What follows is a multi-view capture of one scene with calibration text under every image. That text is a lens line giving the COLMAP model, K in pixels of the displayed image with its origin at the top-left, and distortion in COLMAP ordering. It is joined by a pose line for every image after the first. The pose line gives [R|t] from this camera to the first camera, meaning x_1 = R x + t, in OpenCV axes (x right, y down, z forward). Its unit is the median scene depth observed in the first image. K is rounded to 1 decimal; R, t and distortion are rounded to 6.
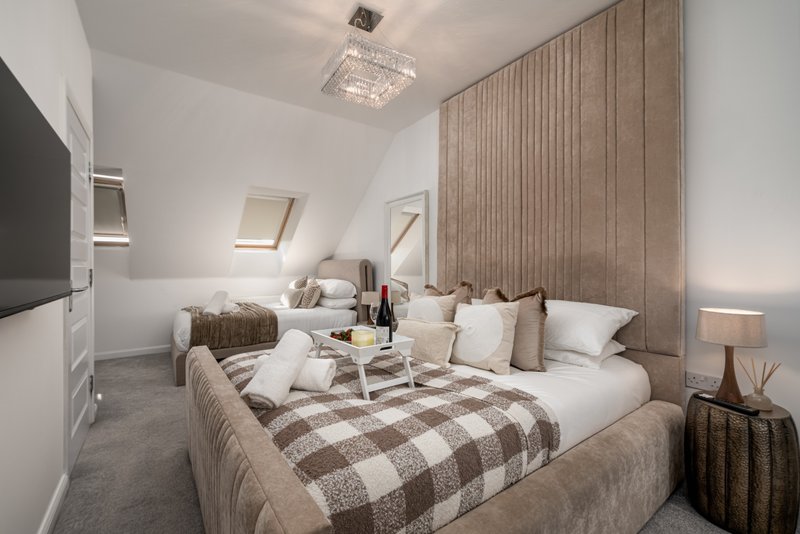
lens RADIAL K [[337.9, 0, 399.4], [0, 337.9, 250.3], [0, 0, 1]] dist [-0.001649, -0.000439]
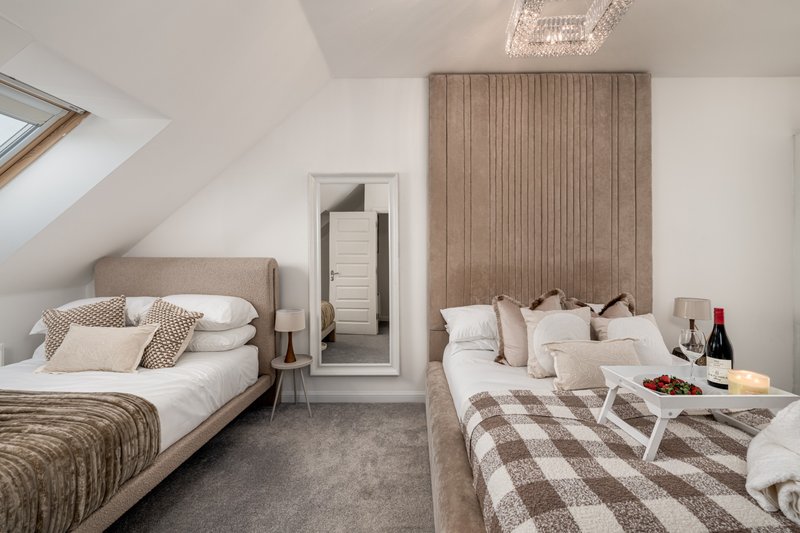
lens RADIAL K [[337.9, 0, 399.4], [0, 337.9, 249.8], [0, 0, 1]] dist [-0.001649, -0.000439]
pose [[0.584286, 0.029369, 0.811016, -0.479218], [-0.040709, 0.999148, -0.006853, 0.004342], [-0.810526, -0.029011, 0.584984, 0.467645]]
